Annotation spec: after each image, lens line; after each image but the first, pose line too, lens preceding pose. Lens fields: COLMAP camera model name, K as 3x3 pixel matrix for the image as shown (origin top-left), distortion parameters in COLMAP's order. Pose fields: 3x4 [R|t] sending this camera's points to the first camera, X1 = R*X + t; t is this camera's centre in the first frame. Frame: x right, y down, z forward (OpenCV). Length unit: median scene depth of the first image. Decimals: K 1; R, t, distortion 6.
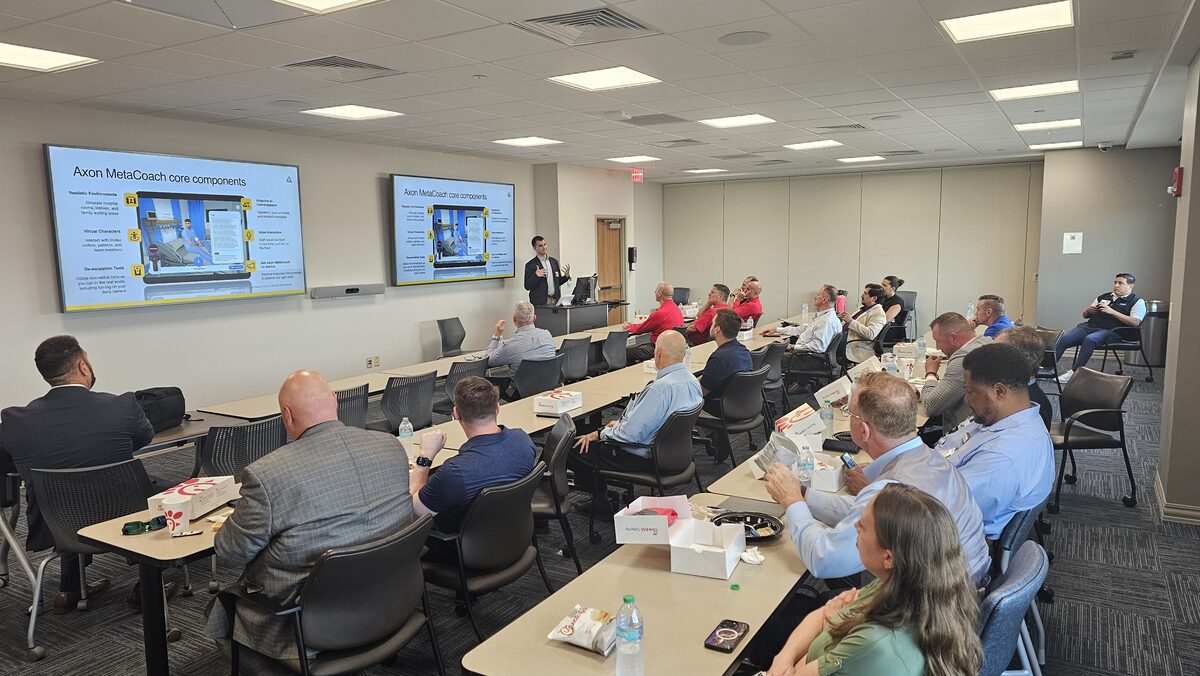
lens RADIAL K [[790.6, 0, 600.0], [0, 790.6, 338.0], [0, 0, 1]] dist [0.004435, 0.001903]
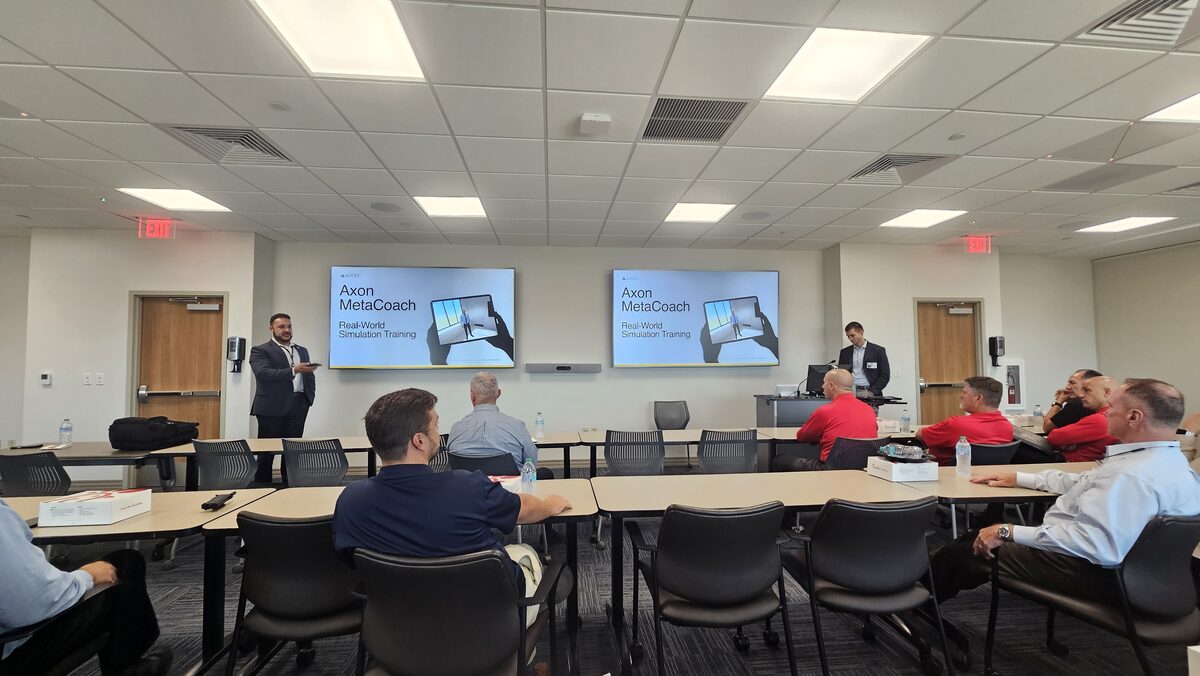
lens RADIAL K [[484.0, 0, 600.0], [0, 484.0, 338.0], [0, 0, 1]] dist [0.026803, -0.000058]
pose [[0.603664, -0.024823, -0.796852, 0.235436], [-0.100455, 0.989180, -0.106915, -0.025757], [0.790884, 0.144588, 0.594640, 0.478160]]
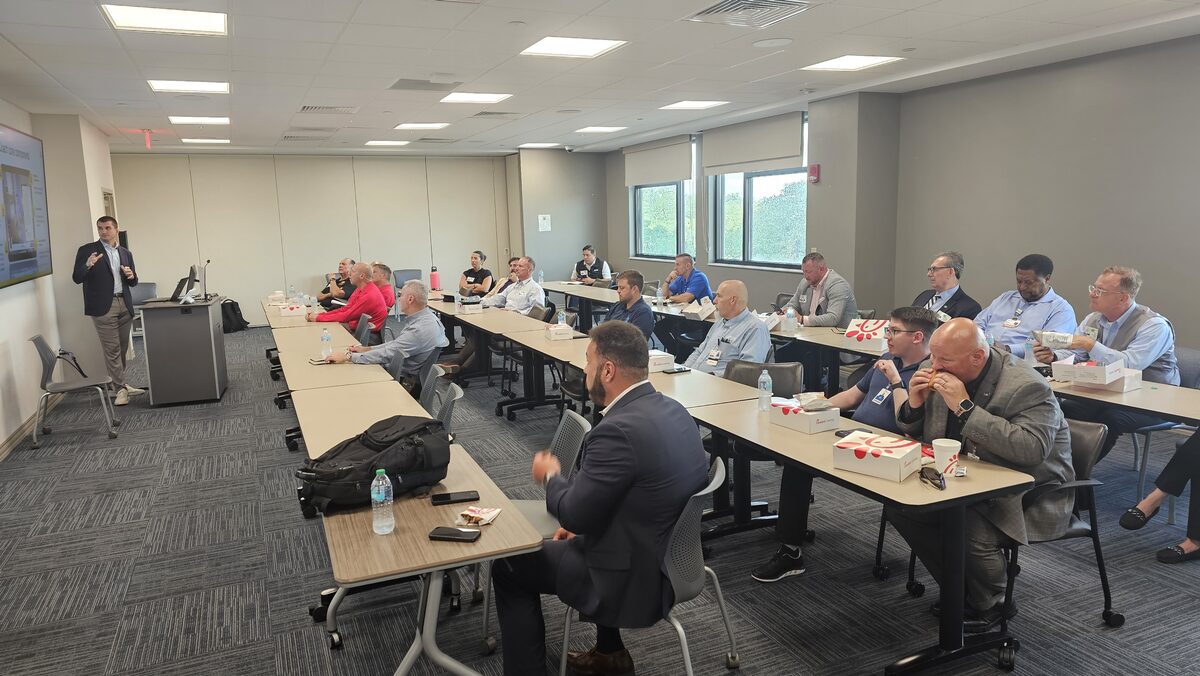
lens RADIAL K [[809.6, 0, 600.0], [0, 809.6, 338.0], [0, 0, 1]] dist [0.002160, -0.132261]
pose [[0.568661, -0.110860, 0.815067, -0.417384], [0.107124, 0.992419, 0.060243, -0.007411], [-0.815567, 0.053056, 0.576226, 0.202618]]
